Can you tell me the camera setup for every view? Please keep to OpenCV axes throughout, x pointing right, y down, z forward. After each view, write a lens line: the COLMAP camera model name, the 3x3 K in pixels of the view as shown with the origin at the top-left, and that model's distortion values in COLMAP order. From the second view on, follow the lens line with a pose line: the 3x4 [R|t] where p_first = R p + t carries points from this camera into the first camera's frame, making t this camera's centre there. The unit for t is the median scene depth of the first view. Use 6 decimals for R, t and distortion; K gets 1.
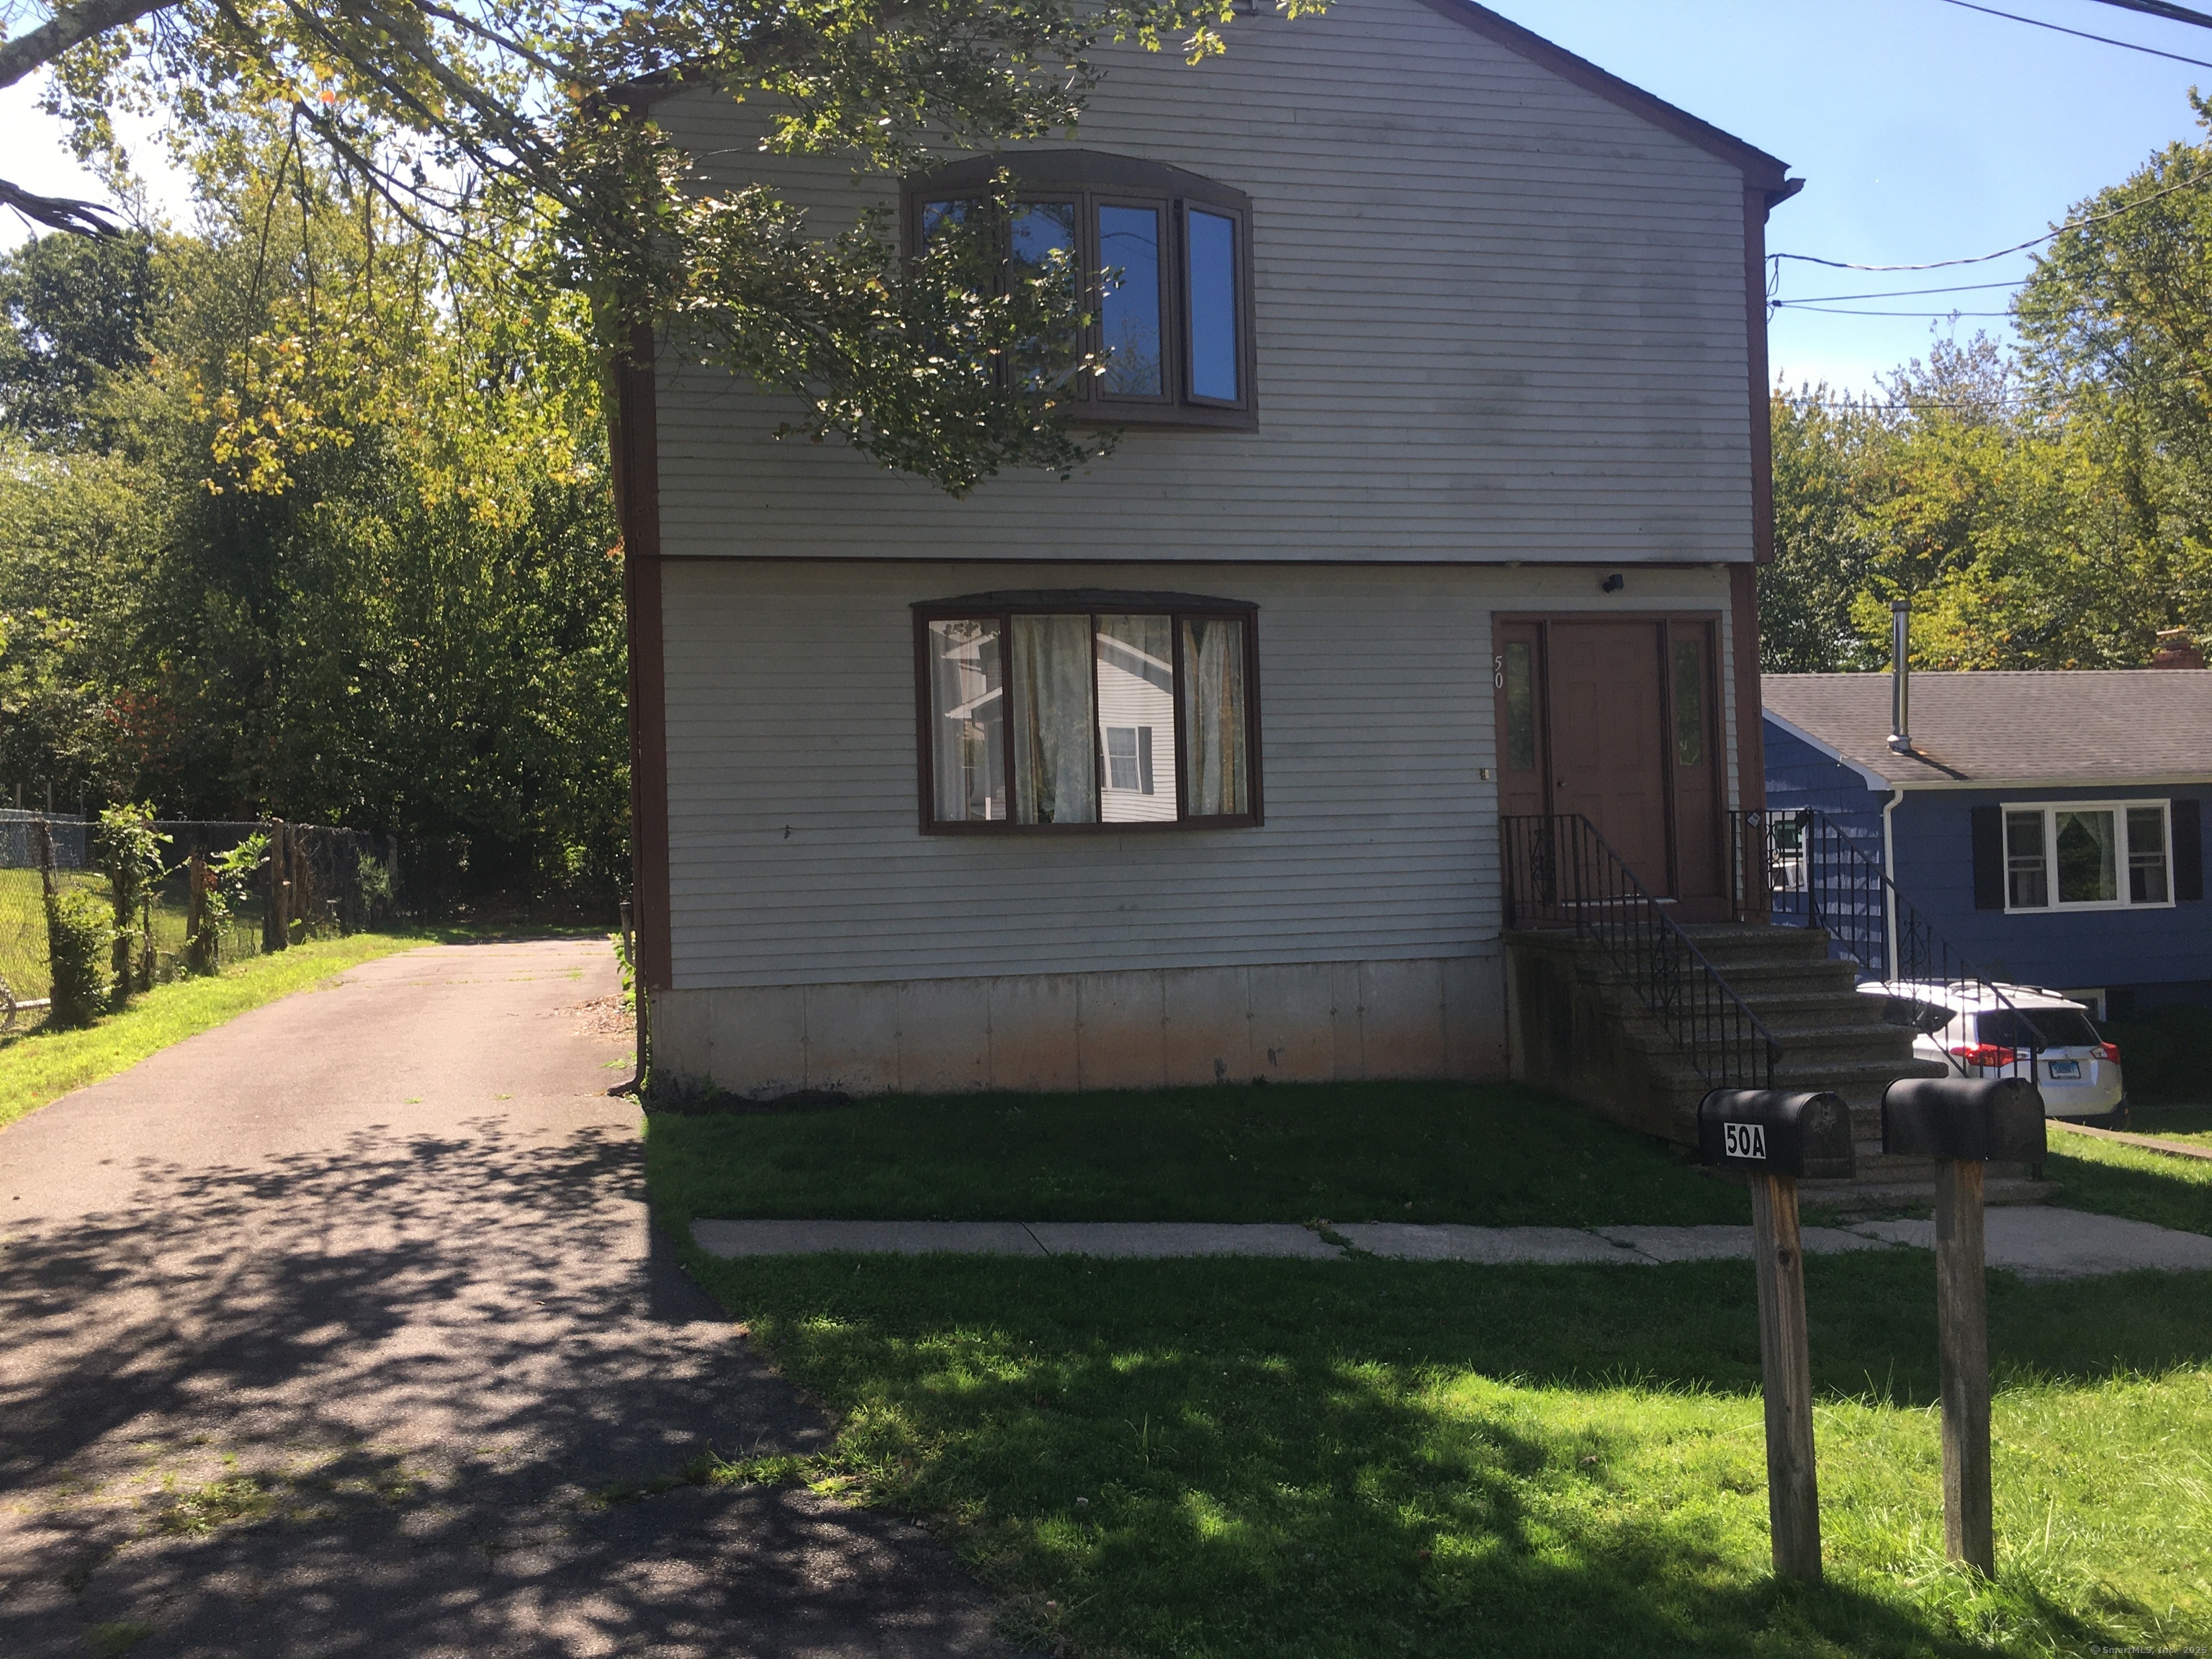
lens RADIAL K [[1912.8, 0, 1106.0], [0, 1912.8, 829.5], [0, 0, 1]] dist [0.064328, 0.004879]
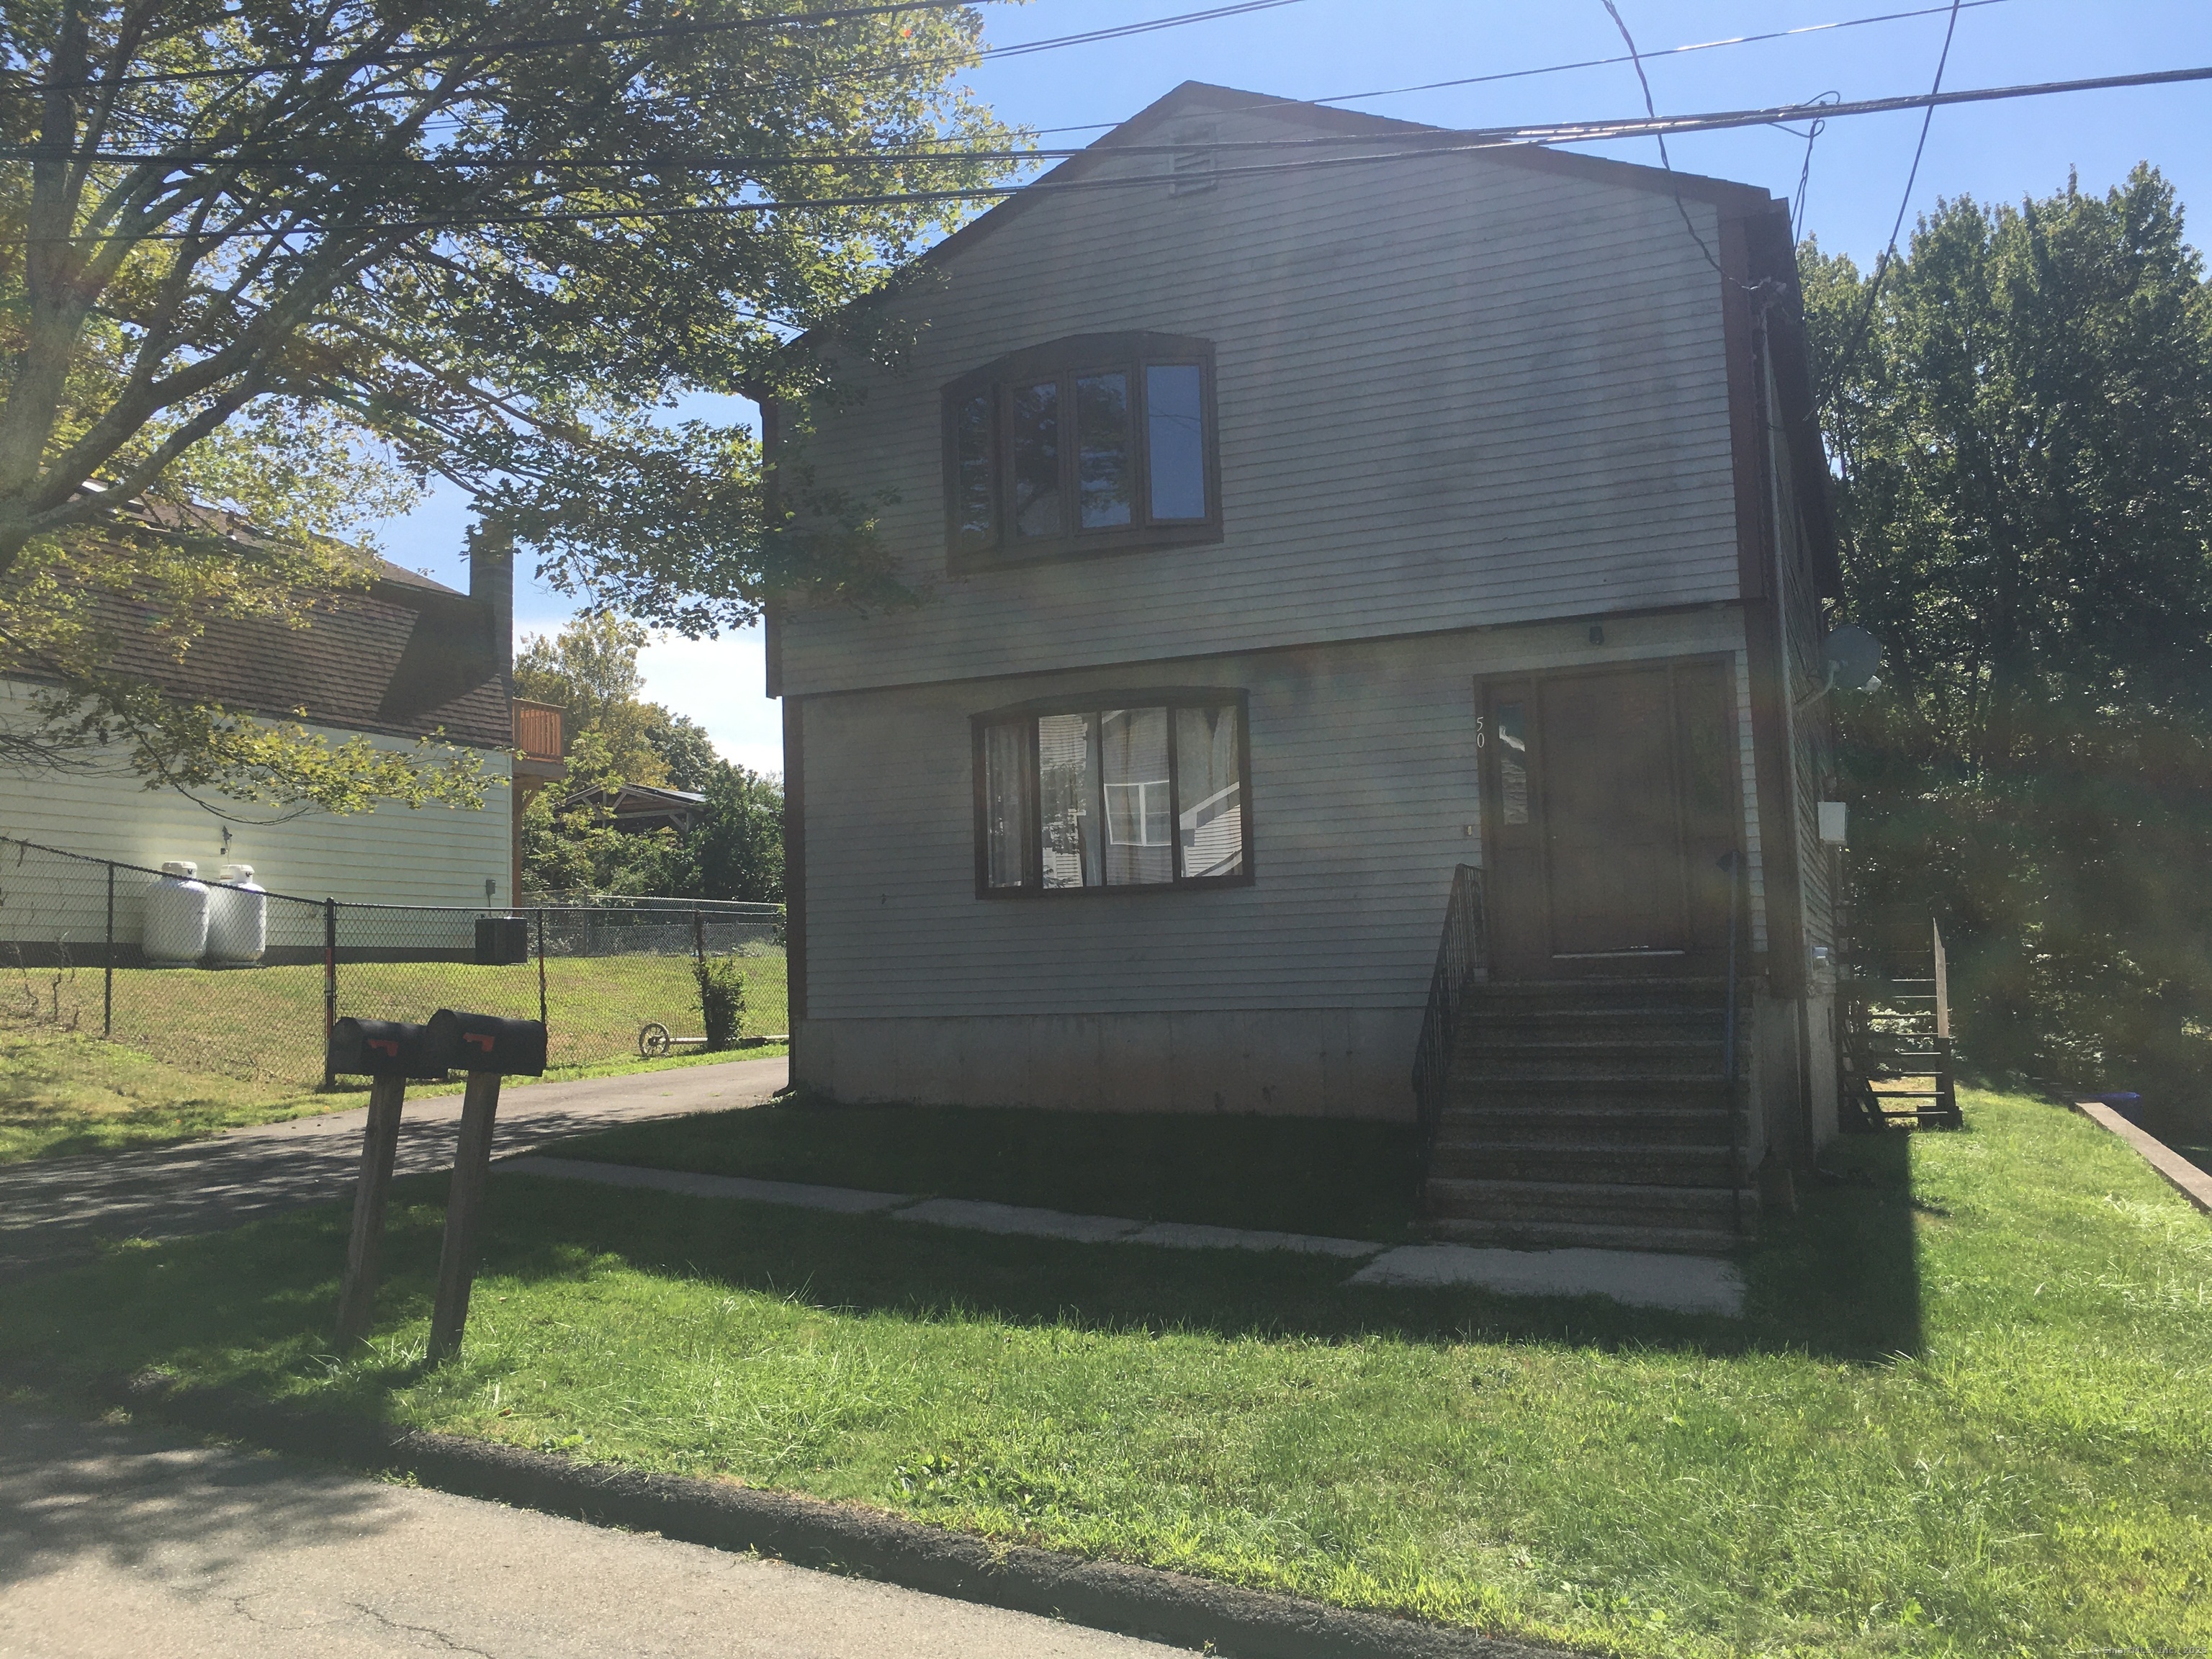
lens RADIAL K [[1878.2, 0, 1106.0], [0, 1878.2, 829.5], [0, 0, 1]] dist [0.060576, 0.001107]
pose [[0.807647, -0.046496, -0.587830, 0.666566], [0.013415, 0.998077, -0.060513, 0.031252], [0.589513, 0.040988, 0.806718, 0.058293]]
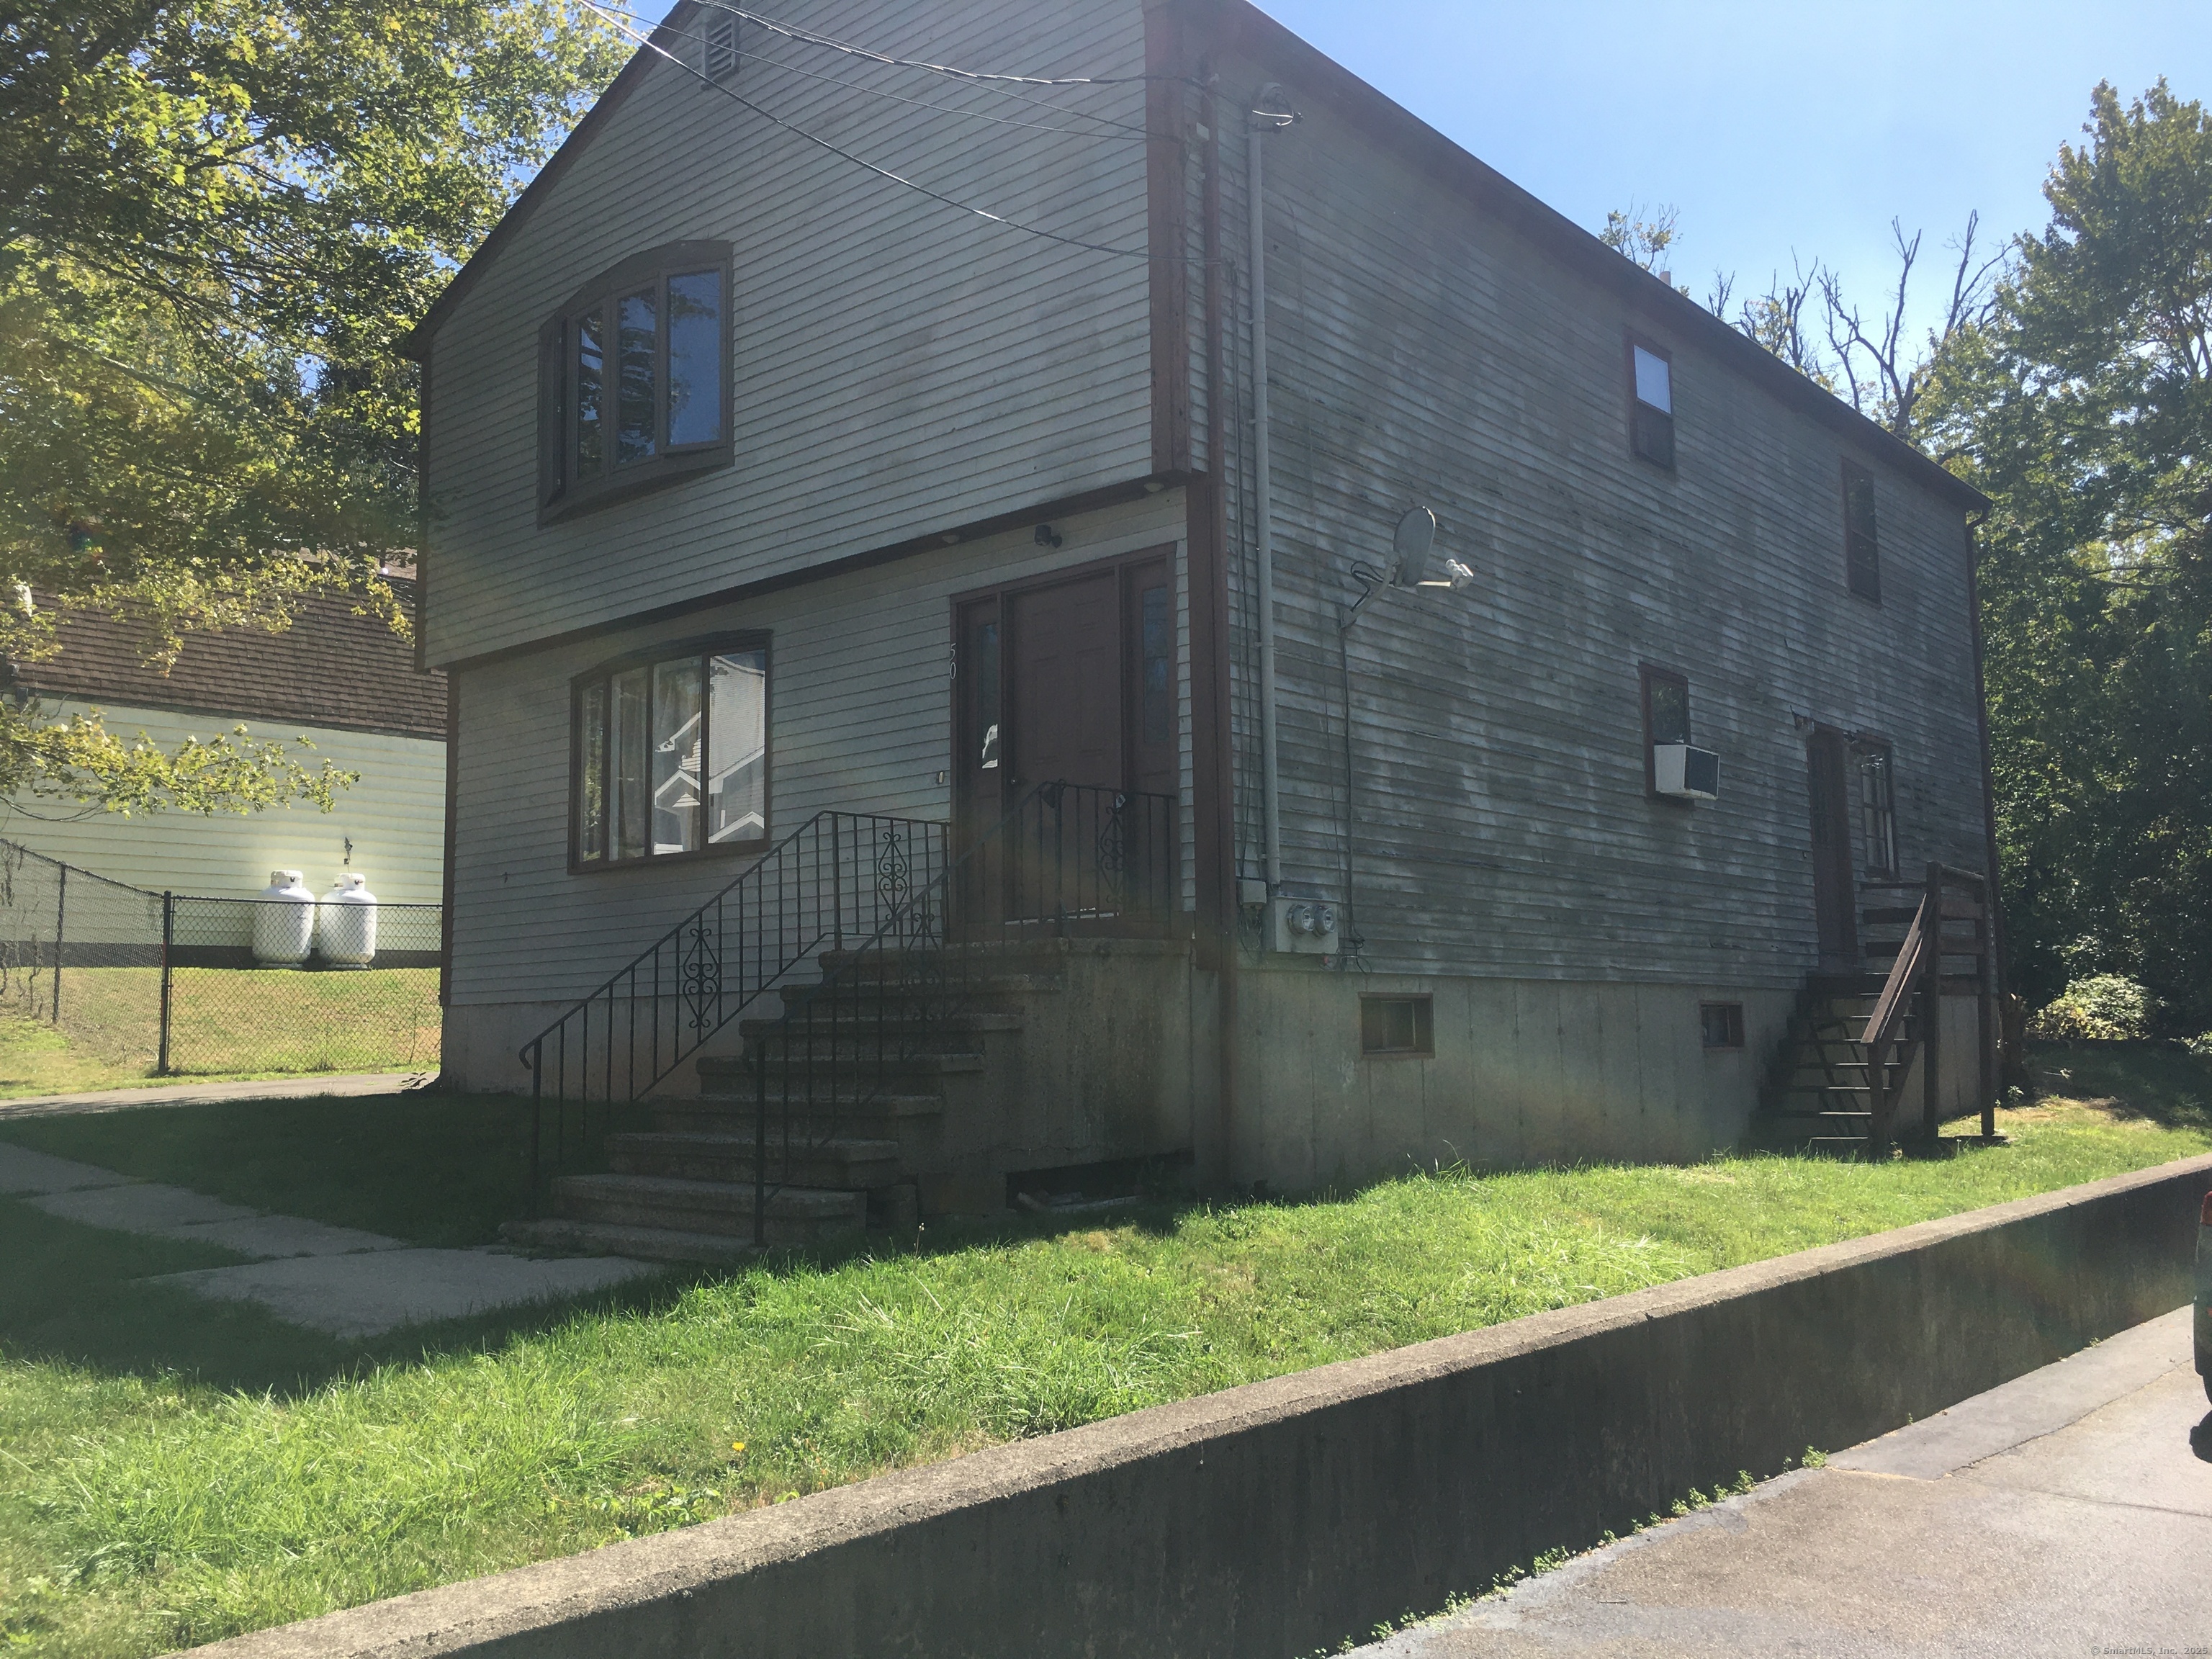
lens RADIAL K [[1912.8, 0, 1106.0], [0, 1912.8, 829.5], [0, 0, 1]] dist [0.064328, 0.004879]
pose [[0.578502, -0.072995, -0.812408, 0.996340], [0.012270, 0.996654, -0.080813, 0.070434], [0.815588, 0.036782, 0.577462, 0.570410]]
